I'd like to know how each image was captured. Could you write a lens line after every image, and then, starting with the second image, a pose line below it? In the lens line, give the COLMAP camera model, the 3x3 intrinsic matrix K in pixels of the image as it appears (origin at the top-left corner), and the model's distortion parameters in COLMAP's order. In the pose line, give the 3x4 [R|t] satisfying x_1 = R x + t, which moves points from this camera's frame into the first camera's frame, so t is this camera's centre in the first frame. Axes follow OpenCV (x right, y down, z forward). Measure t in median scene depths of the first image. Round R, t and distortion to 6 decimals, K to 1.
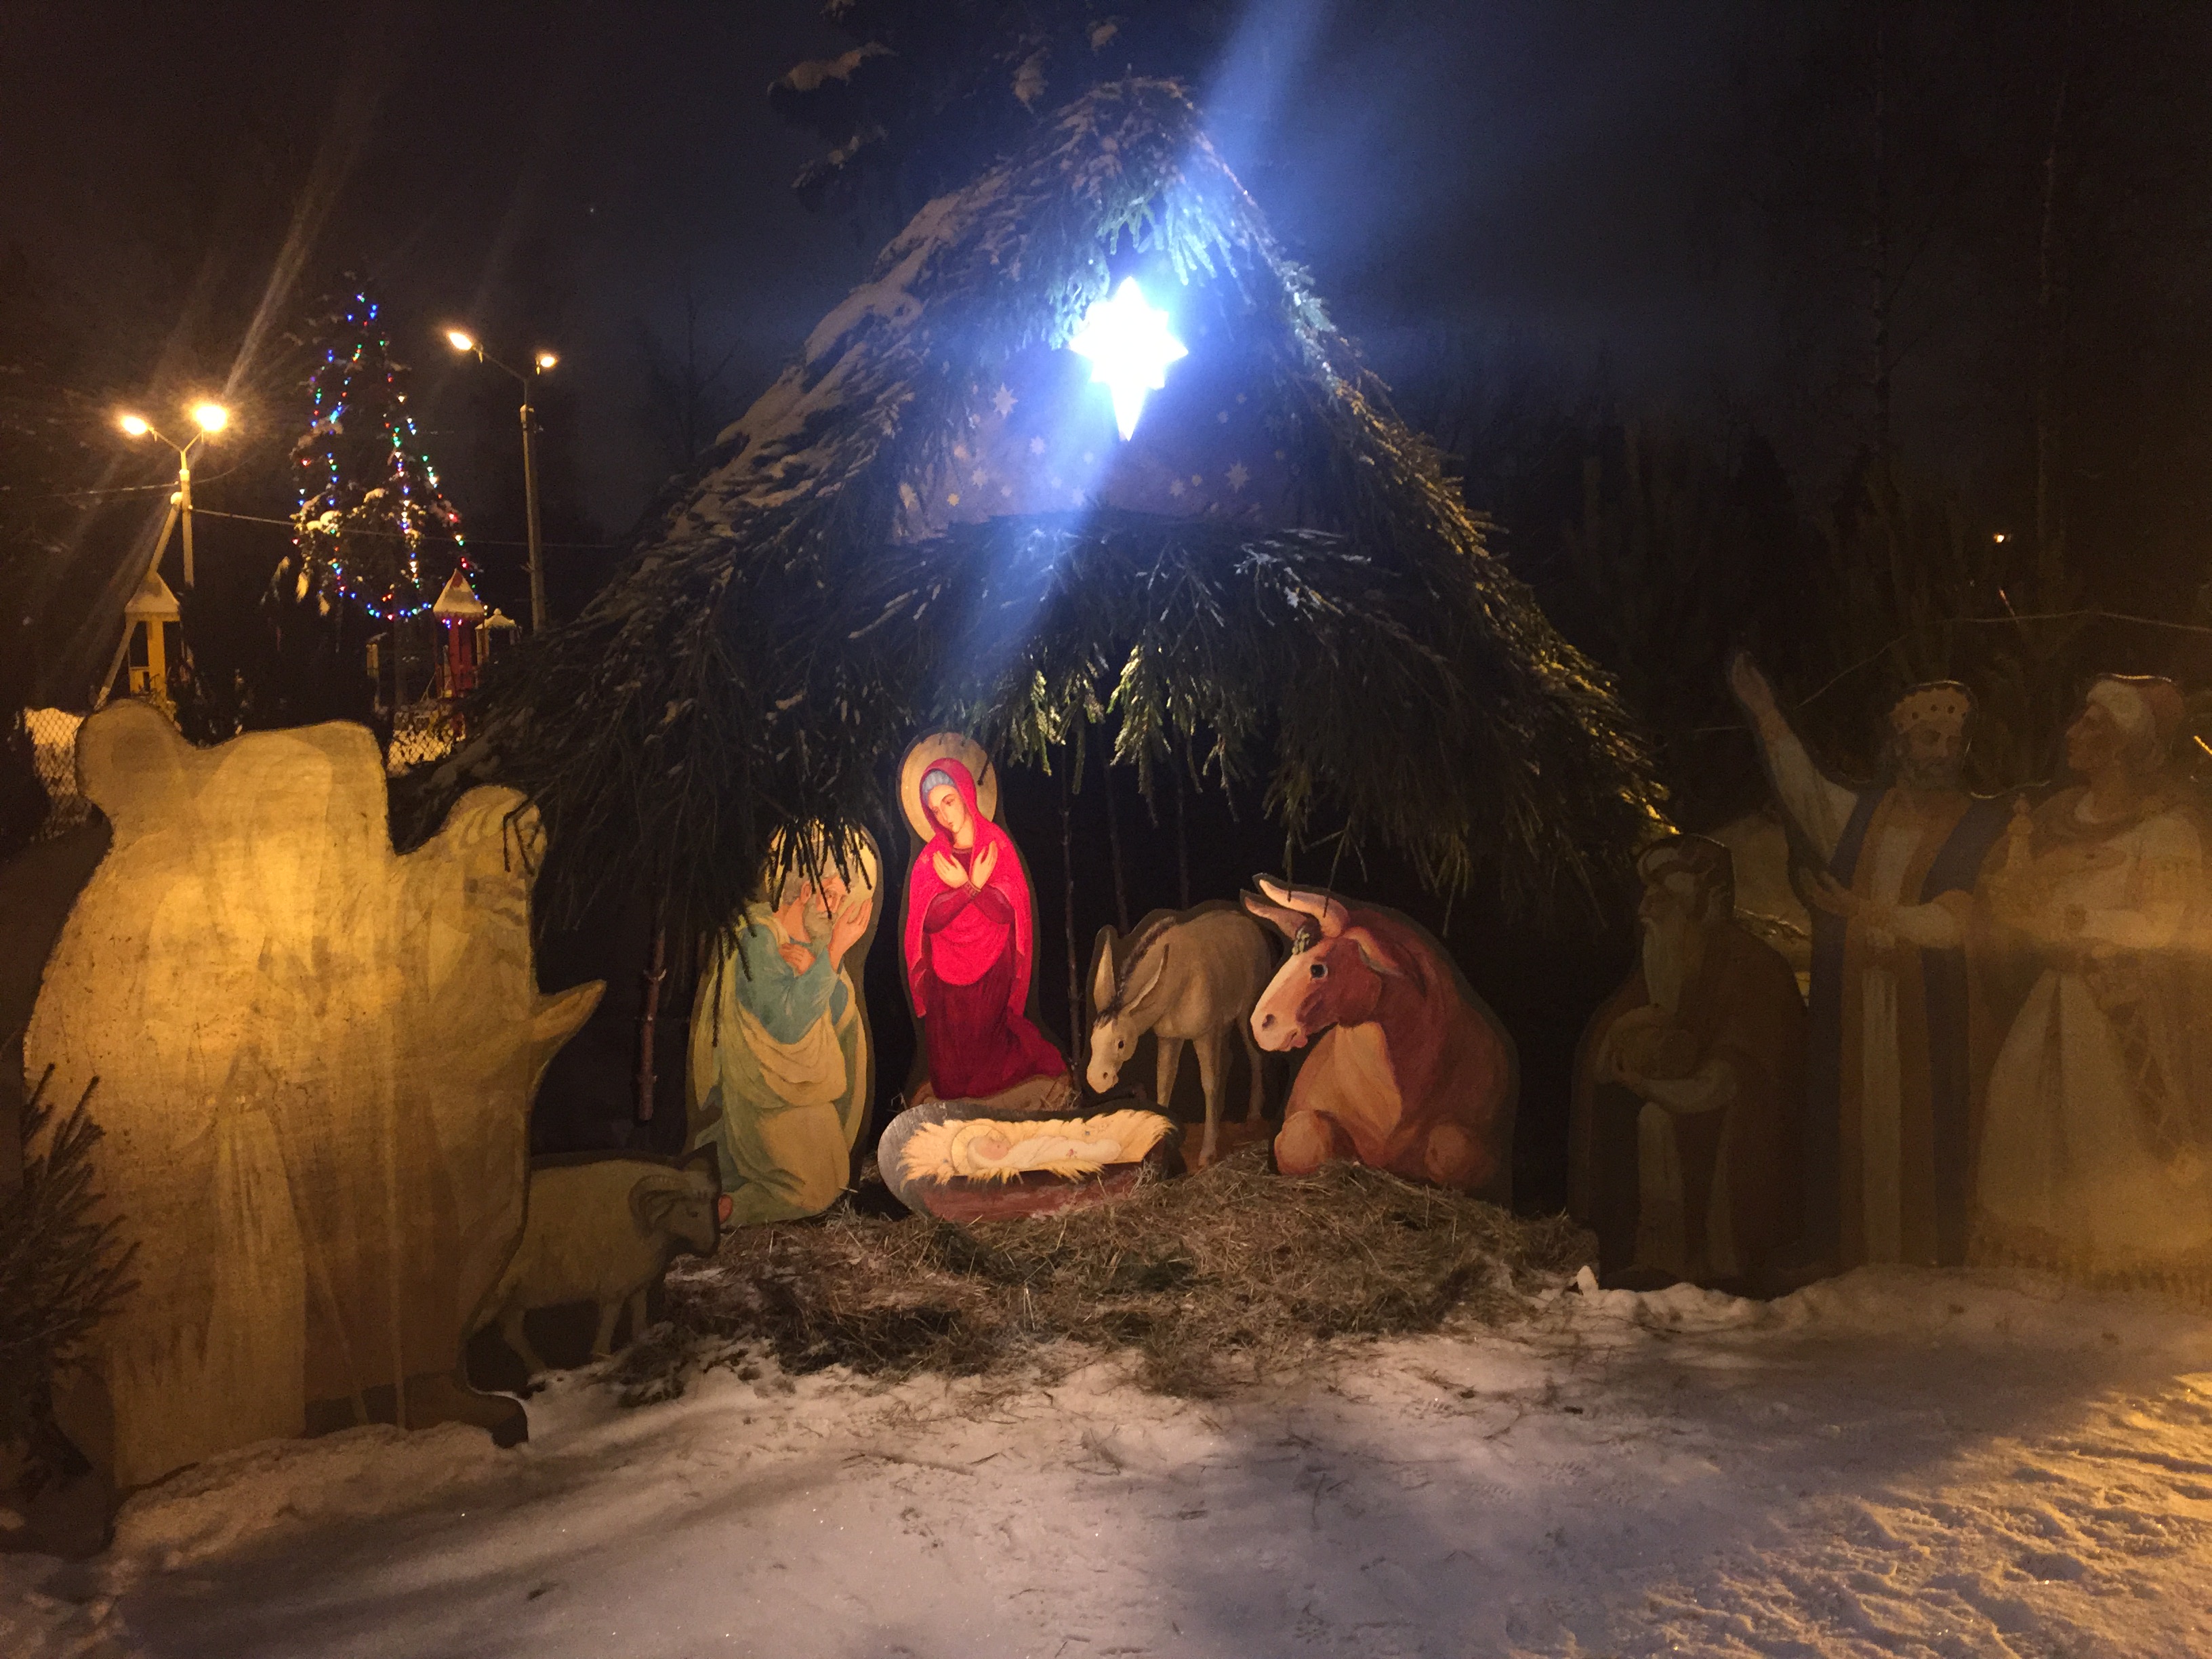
lens RADIAL K [[1882.1, 0, 1115.6], [0, 1882.1, 822.9], [0, 0, 1]] dist [0.078082, -0.078132]
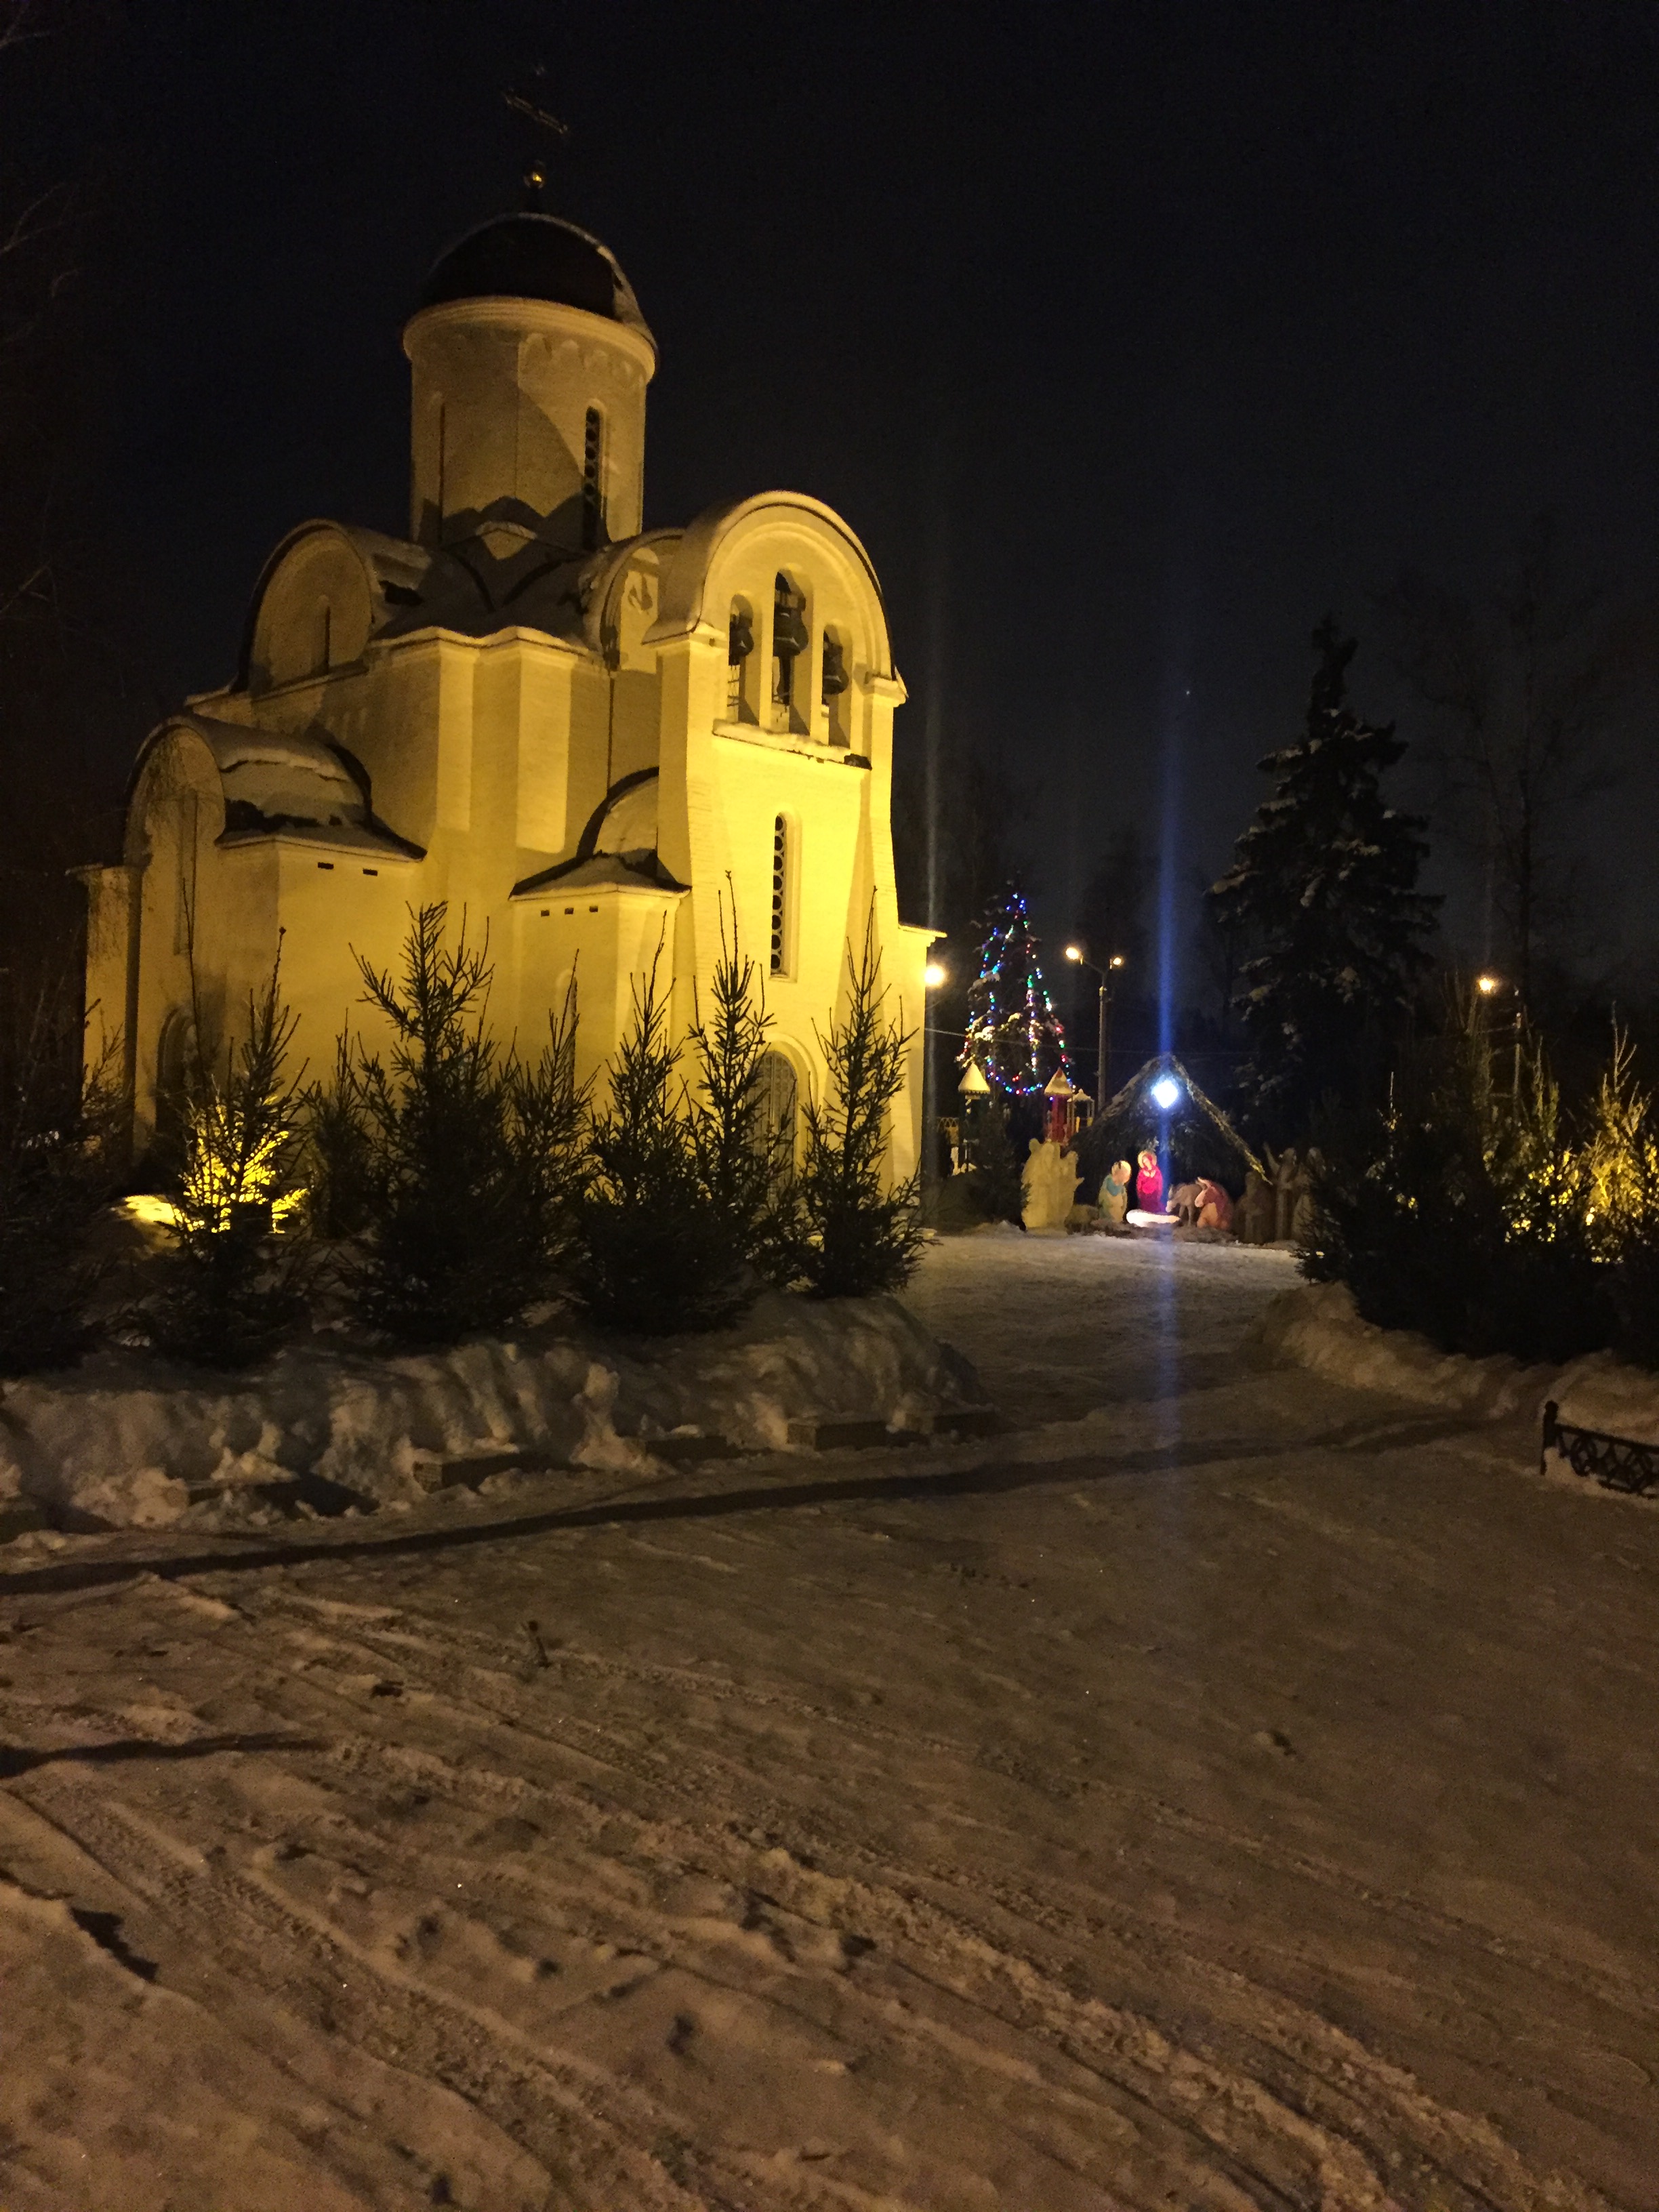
lens RADIAL K [[1882.1, 0, 835.7], [0, 1882.1, 1101.8], [0, 0, 1]] dist [0.078082, -0.078132]
pose [[0.902116, 0.034040, -0.430149, 0.420368], [-0.074848, 0.994116, -0.078301, 0.090636], [0.424953, 0.102833, 0.899356, -1.270354]]
